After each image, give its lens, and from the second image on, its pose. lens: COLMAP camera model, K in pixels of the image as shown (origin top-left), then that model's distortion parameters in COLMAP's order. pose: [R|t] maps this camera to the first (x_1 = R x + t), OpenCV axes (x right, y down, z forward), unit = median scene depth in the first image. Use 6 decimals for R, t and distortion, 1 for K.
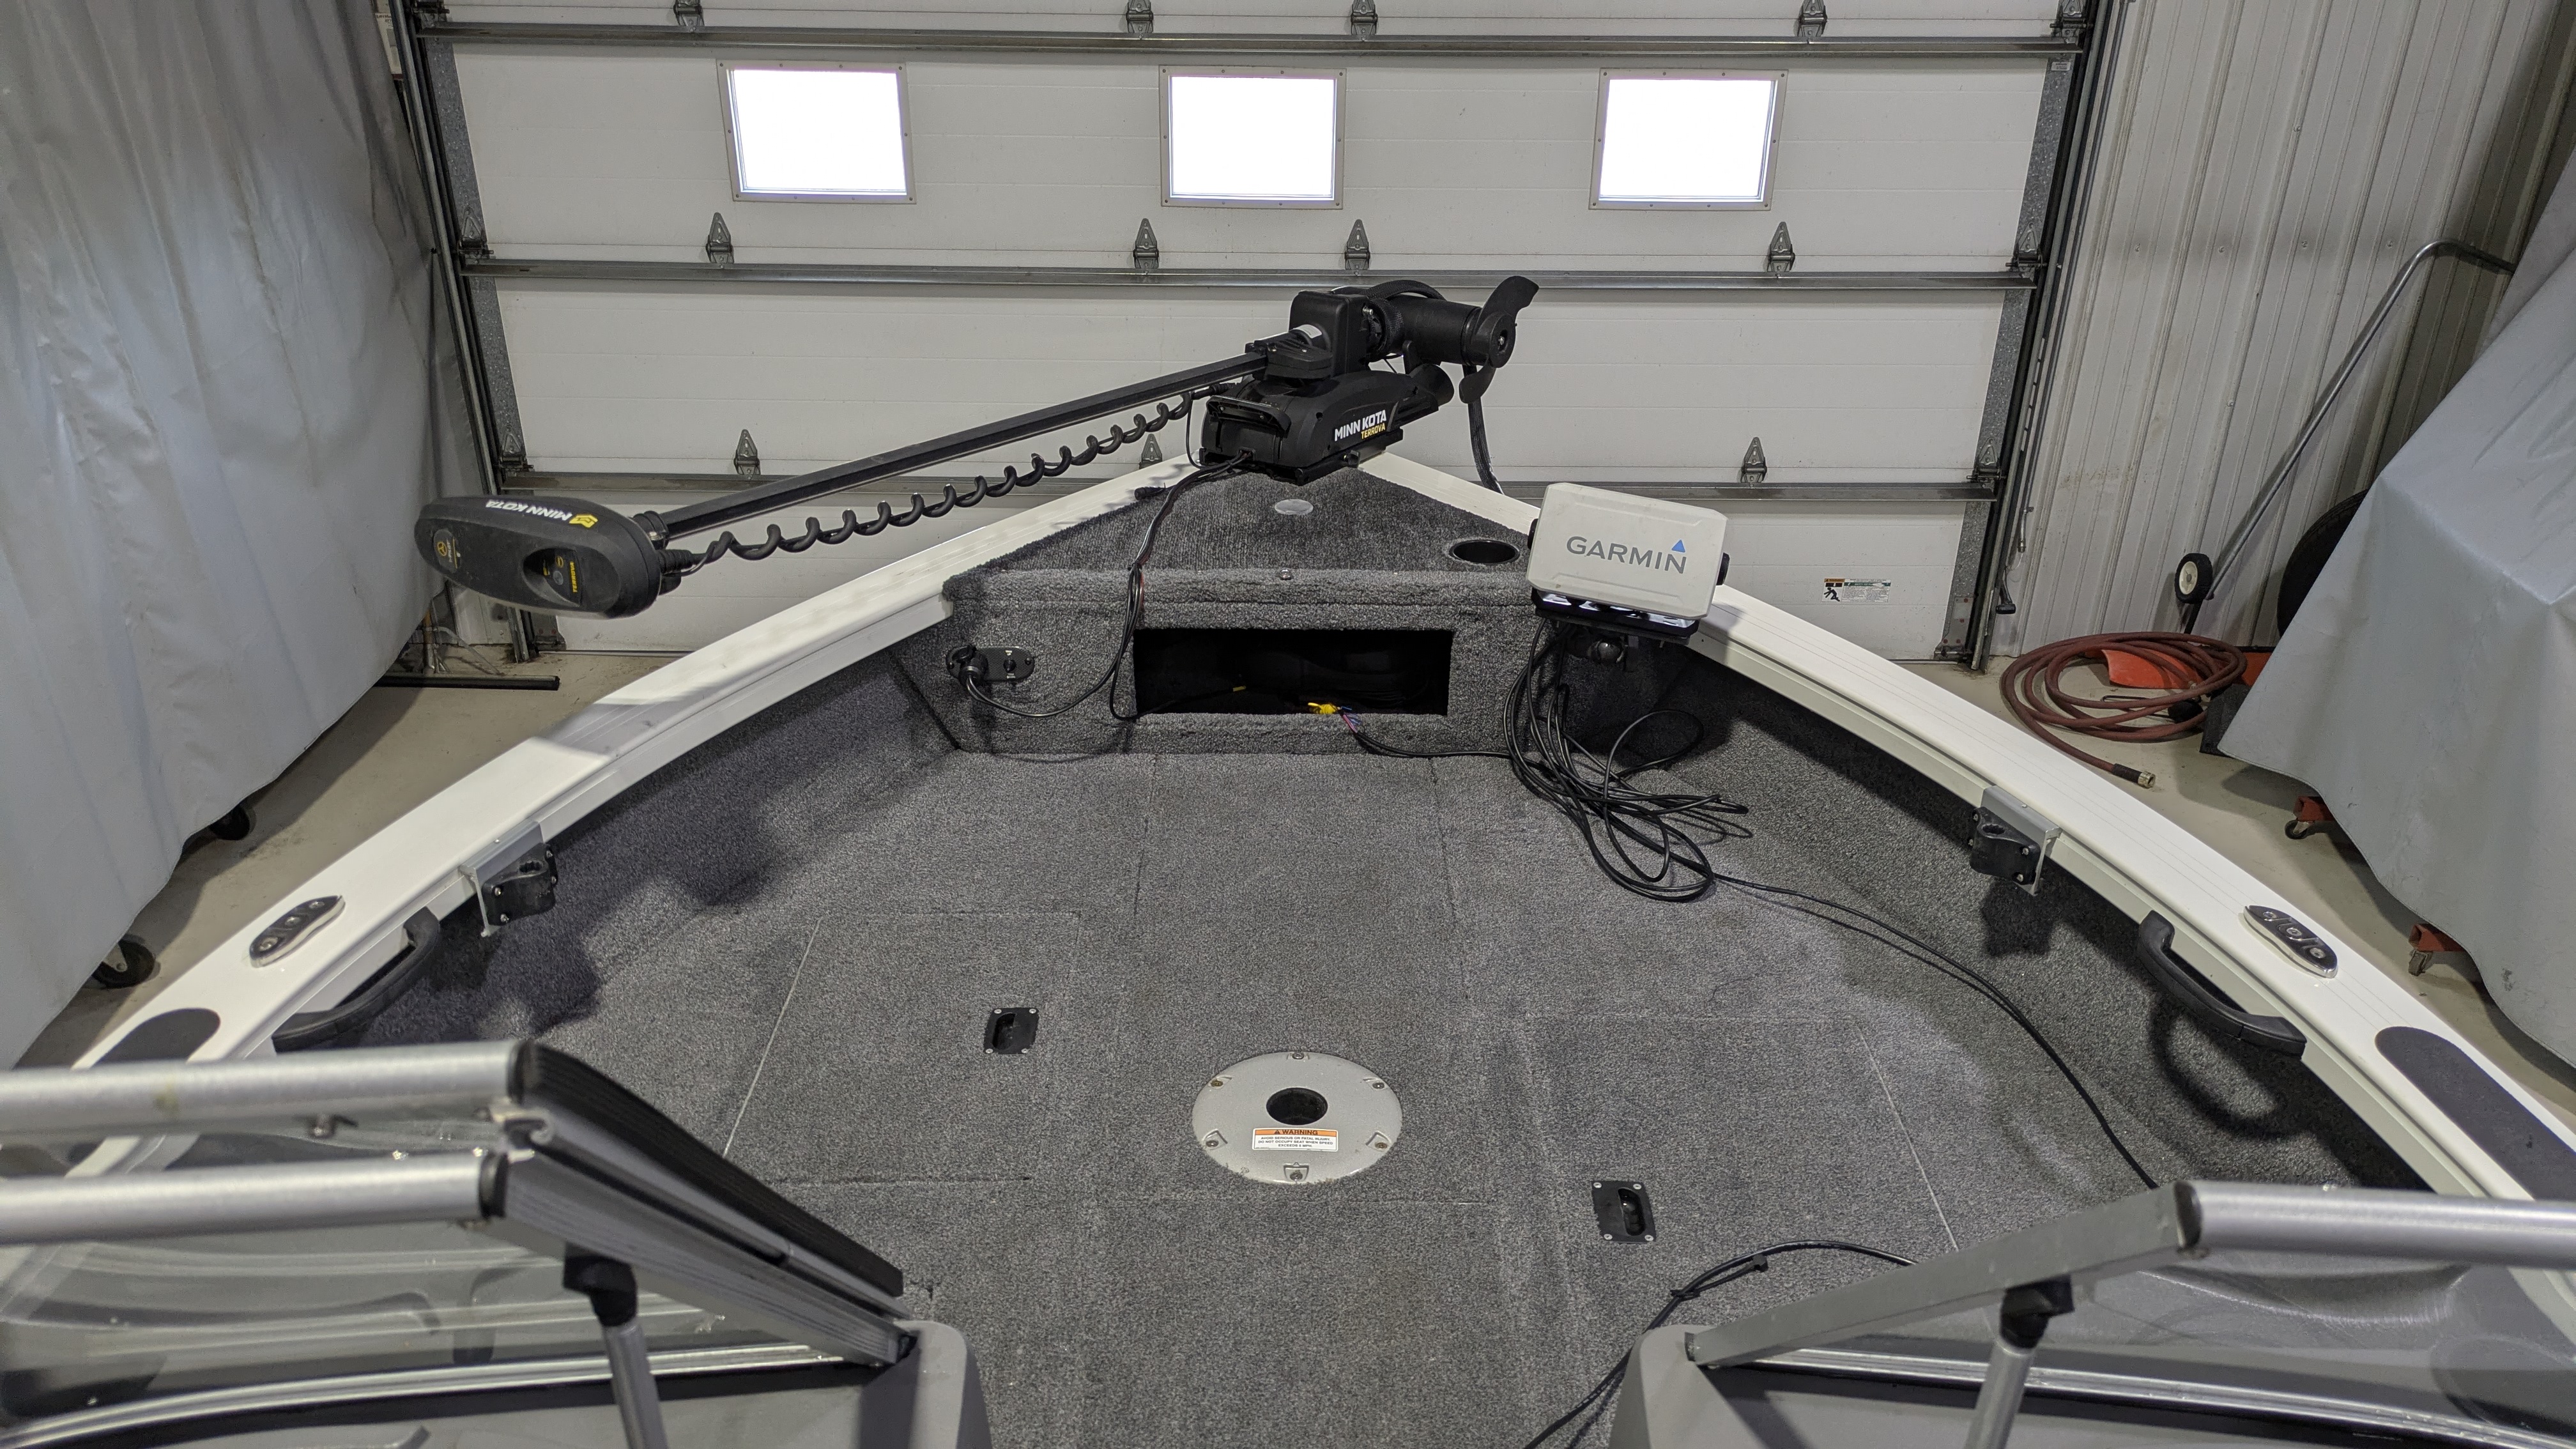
lens RADIAL K [[1898.6, 0, 1293.3], [0, 1898.6, 765.6], [0, 0, 1]] dist [0.065841, -0.089244]
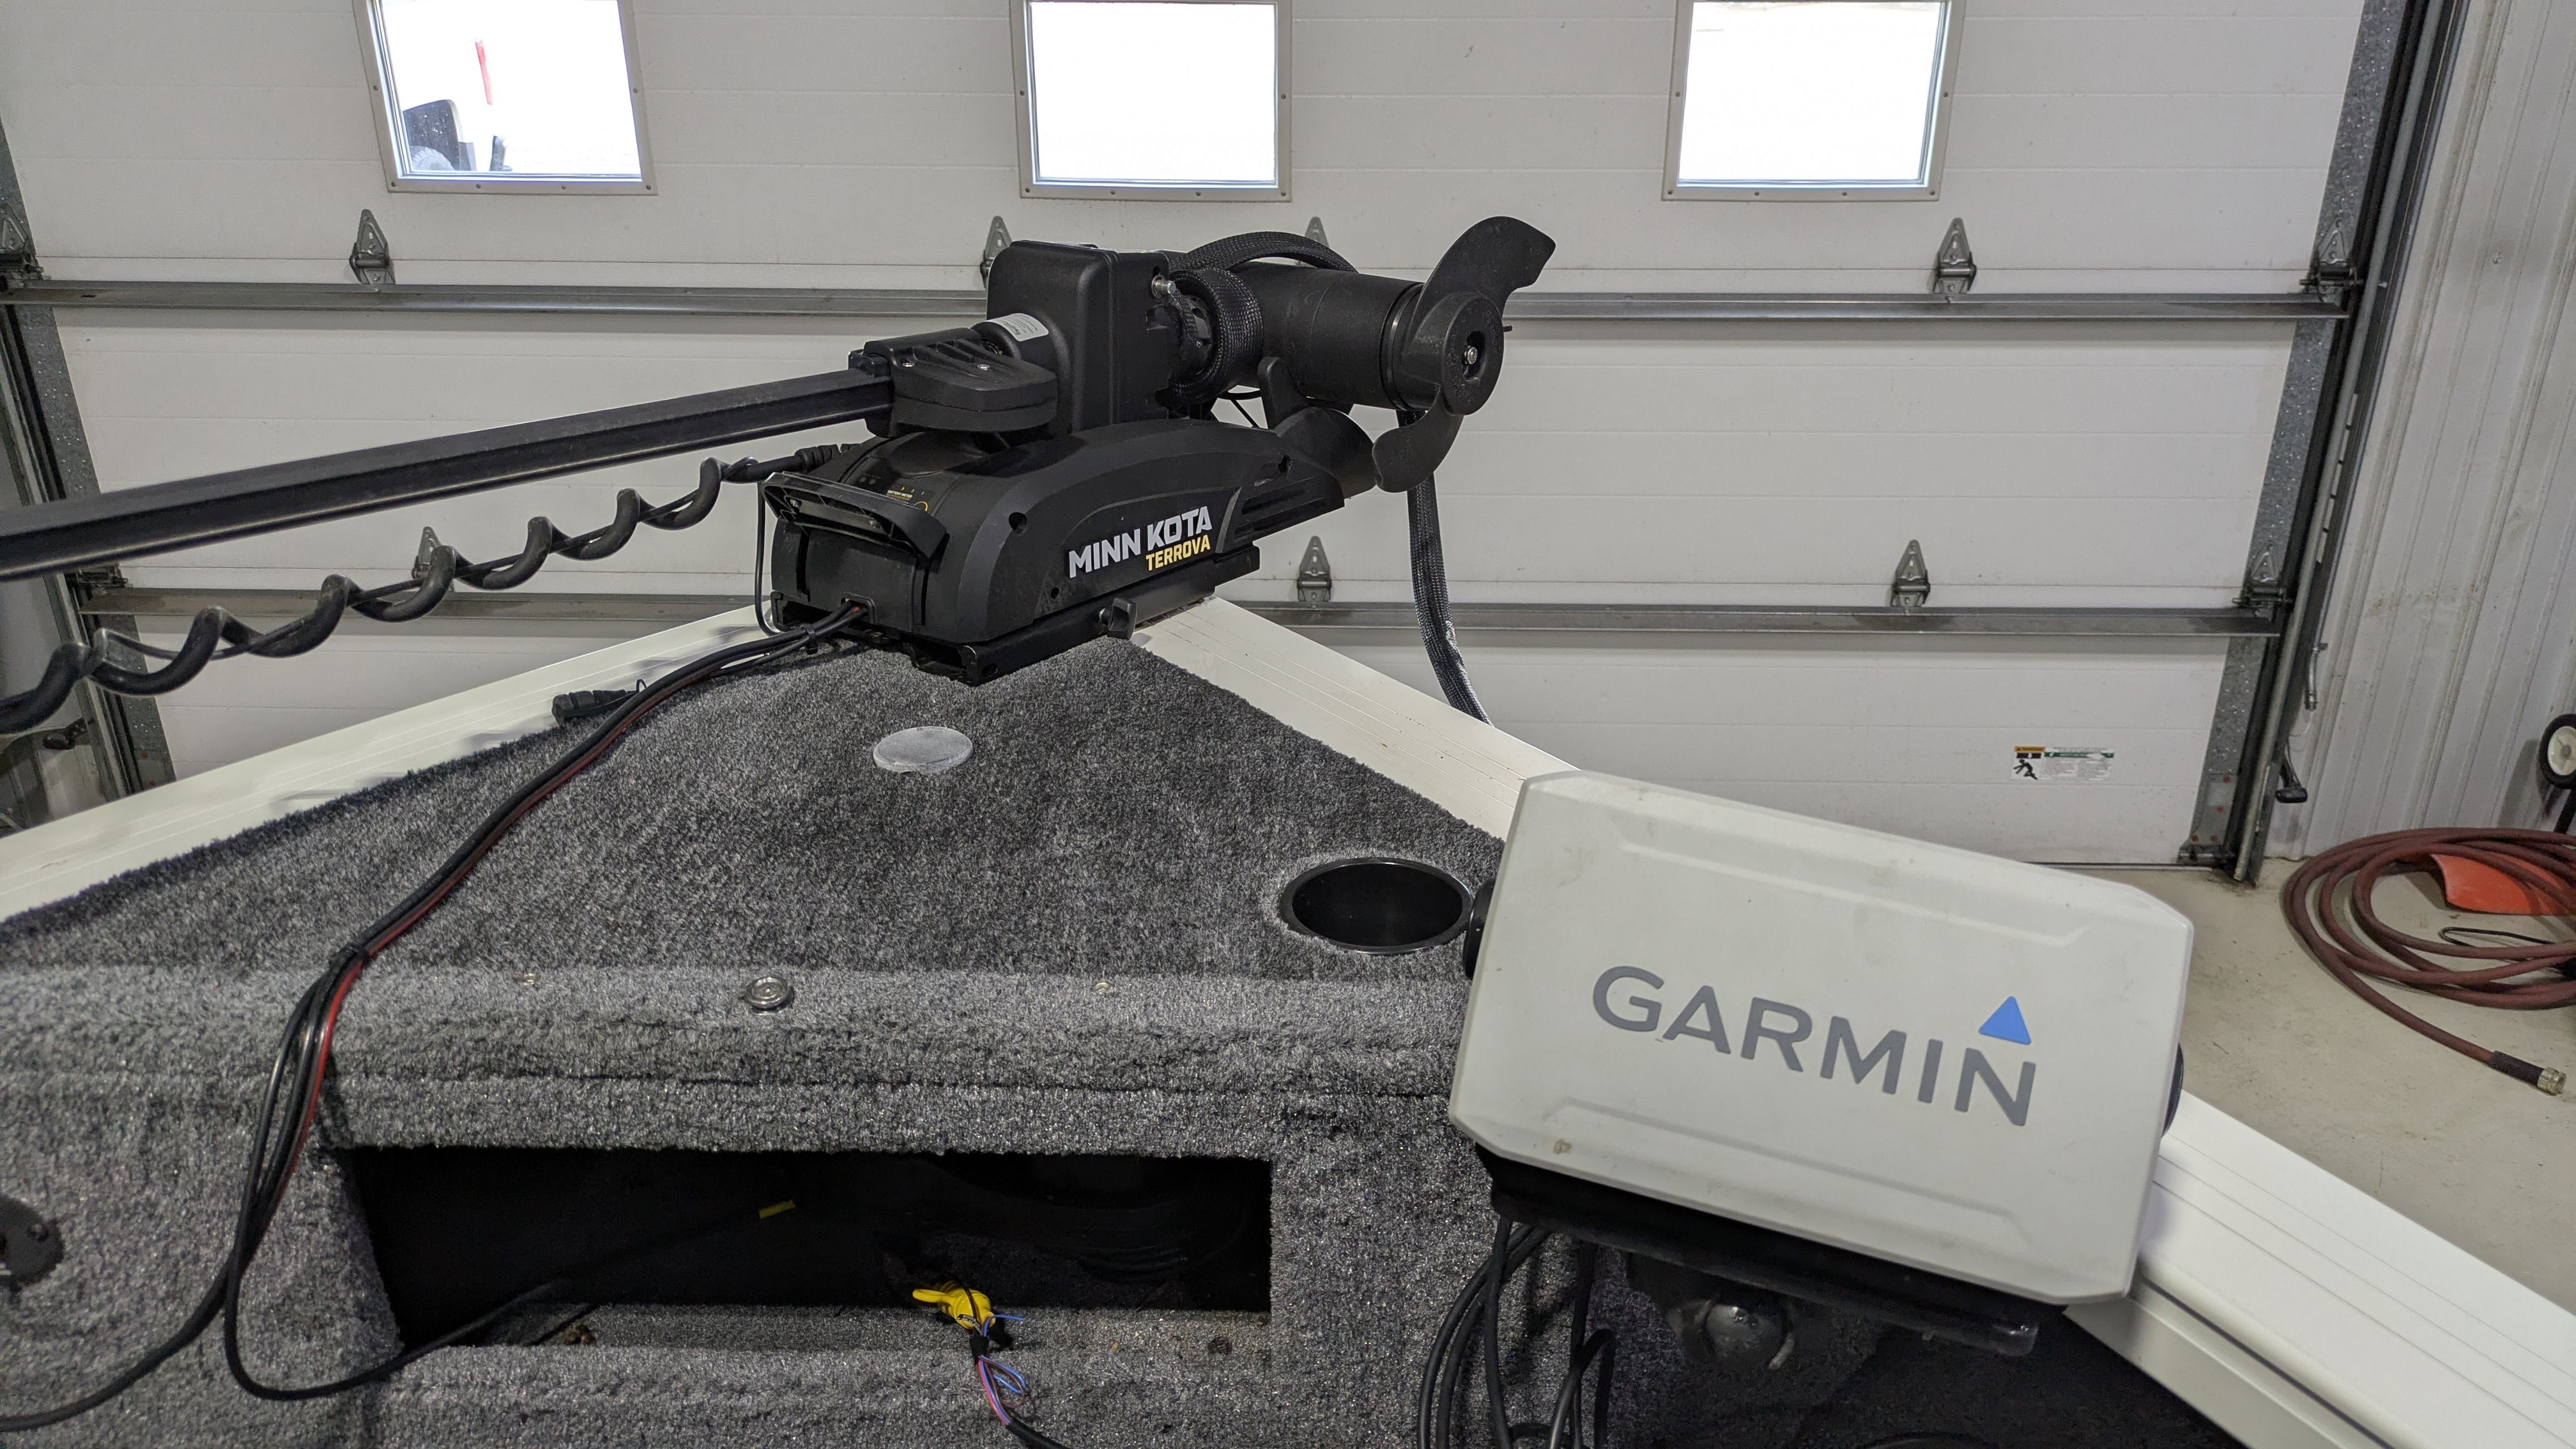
lens RADIAL K [[2035.9, 0, 1295.6], [0, 2035.9, 766.4], [0, 0, 1]] dist [0.056675, -0.071262]
pose [[0.999681, 0.003774, -0.024957, 0.085825], [-0.005079, 0.998612, -0.052431, -0.106755], [0.024725, 0.052541, 0.998313, 0.556799]]
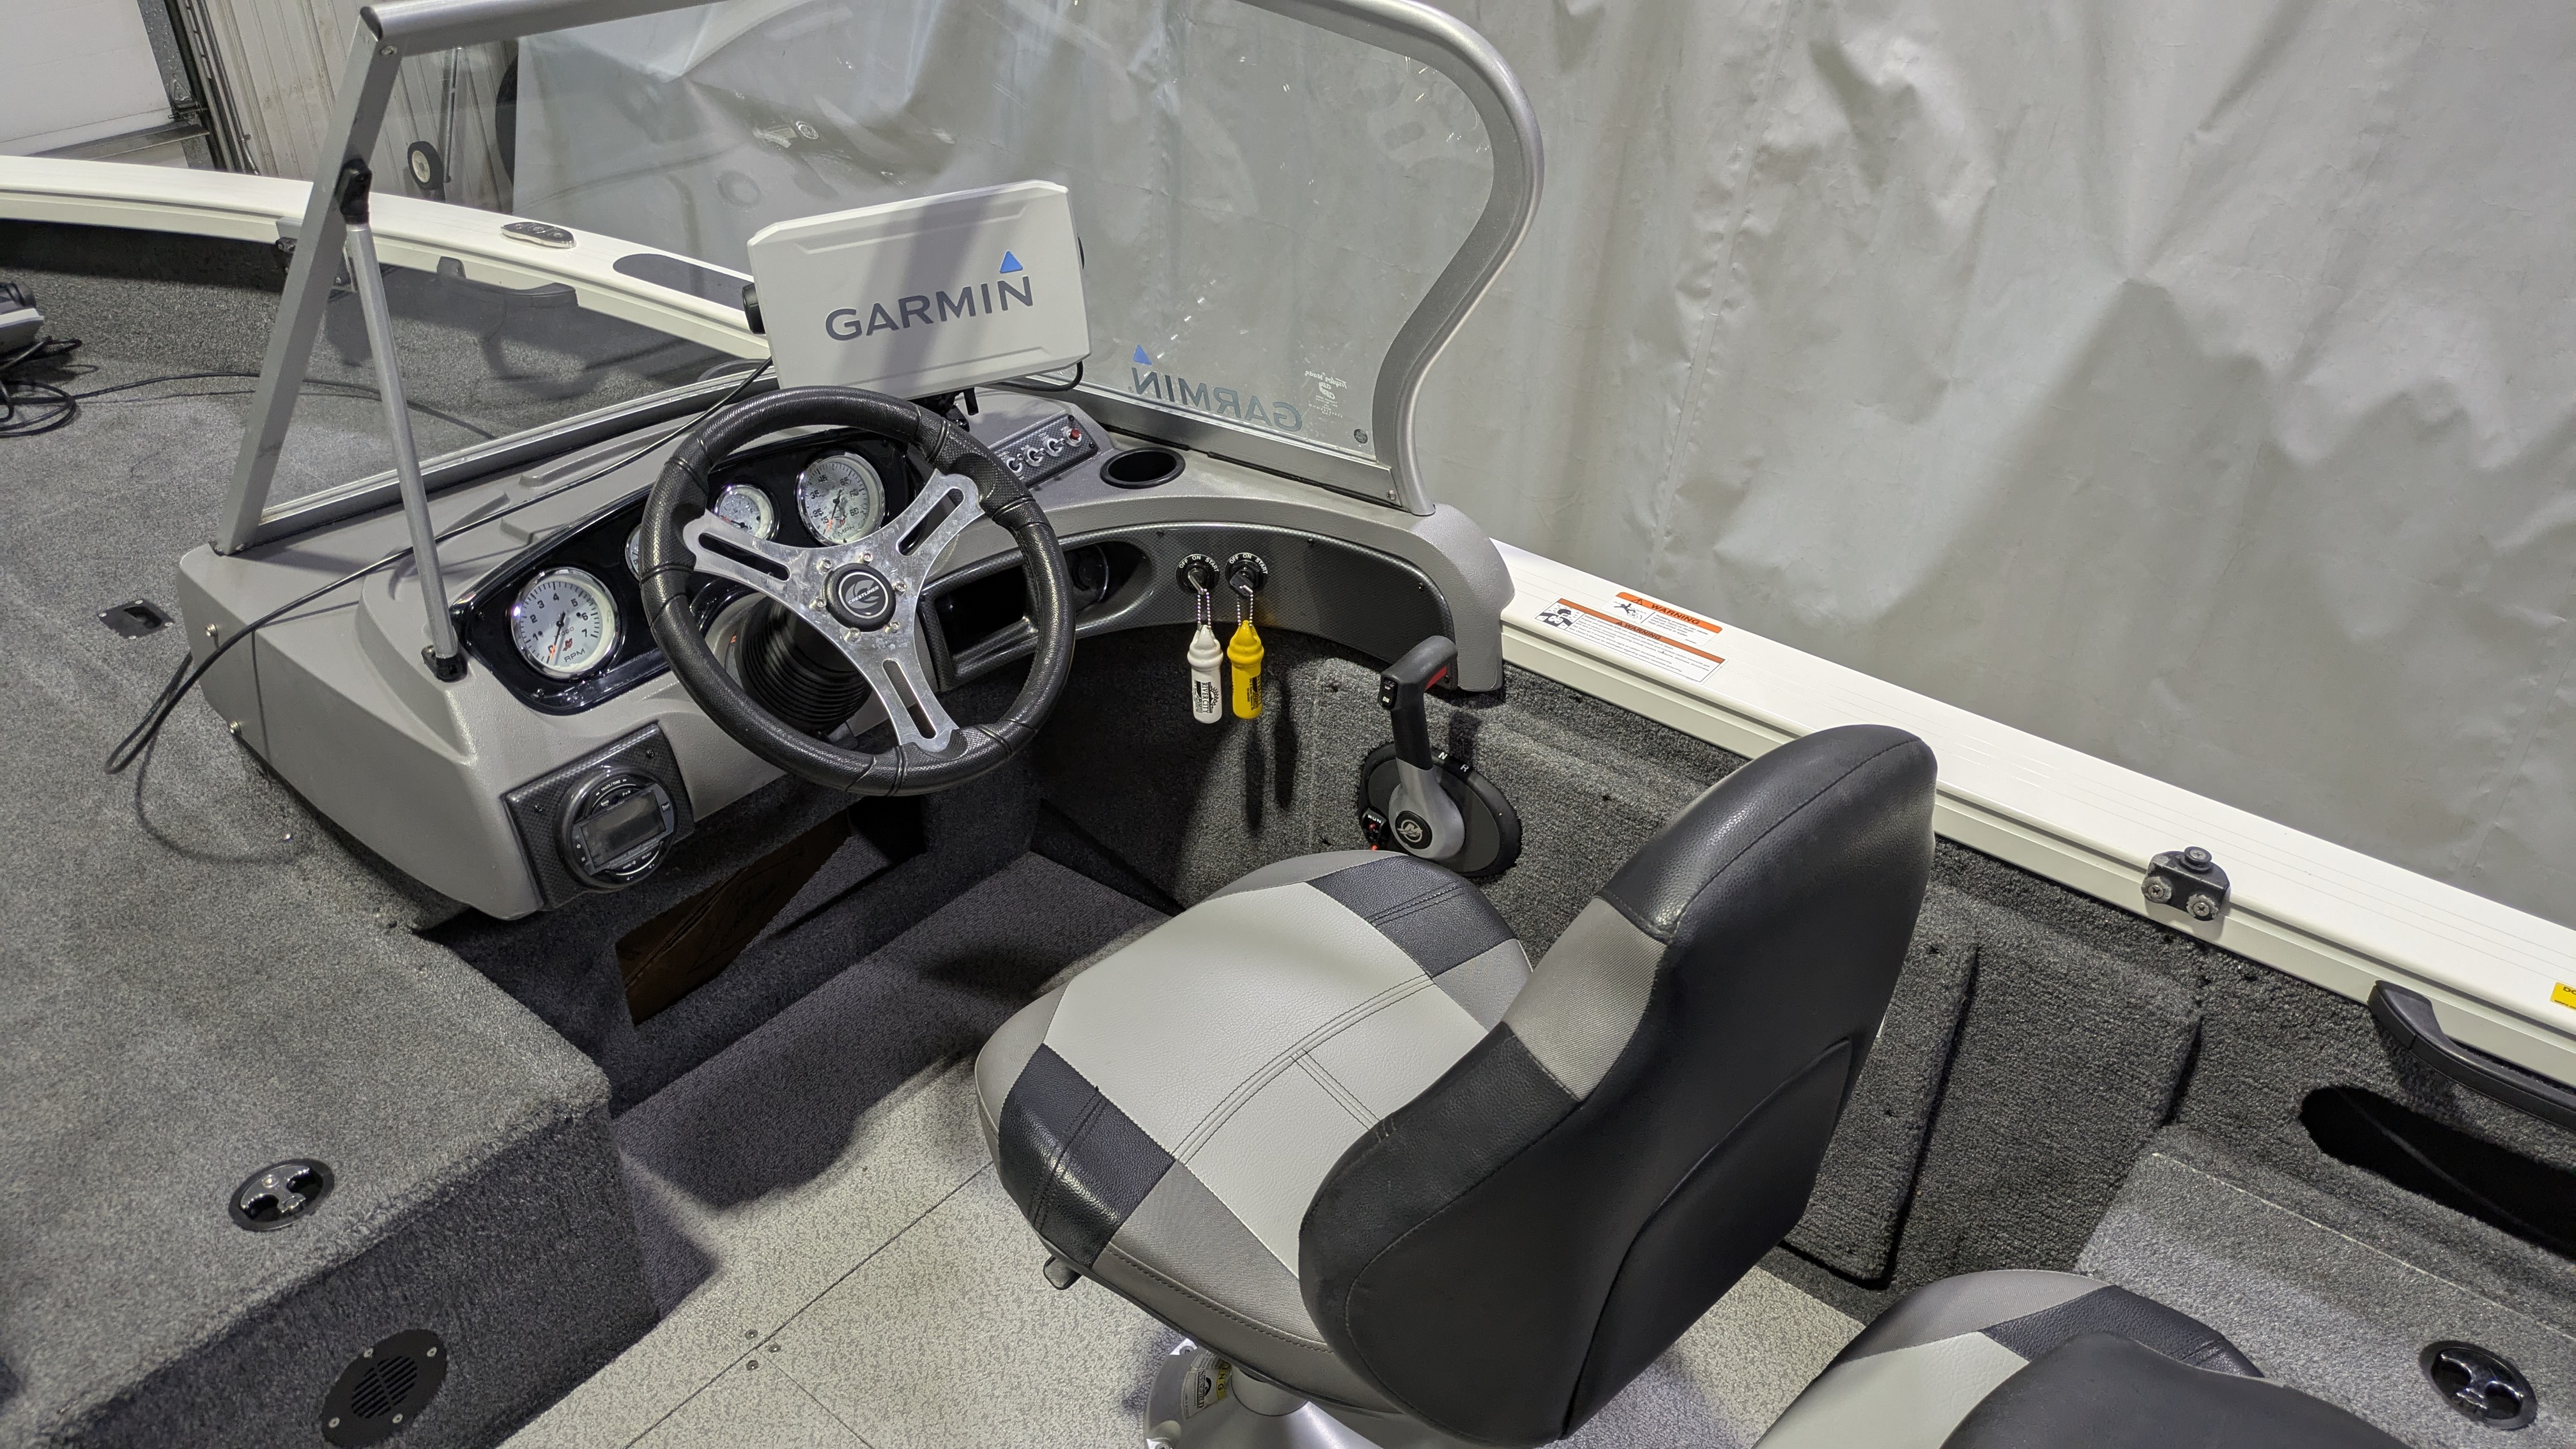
lens RADIAL K [[1887.3, 0, 1283.9], [0, 1887.3, 709.1], [0, 0, 1]] dist [0.007705, -0.003917]
pose [[0.634506, -0.426872, 0.644346, -0.088615], [0.340679, 0.902764, 0.262595, 0.132144], [-0.693787, 0.052897, 0.718235, -0.180872]]
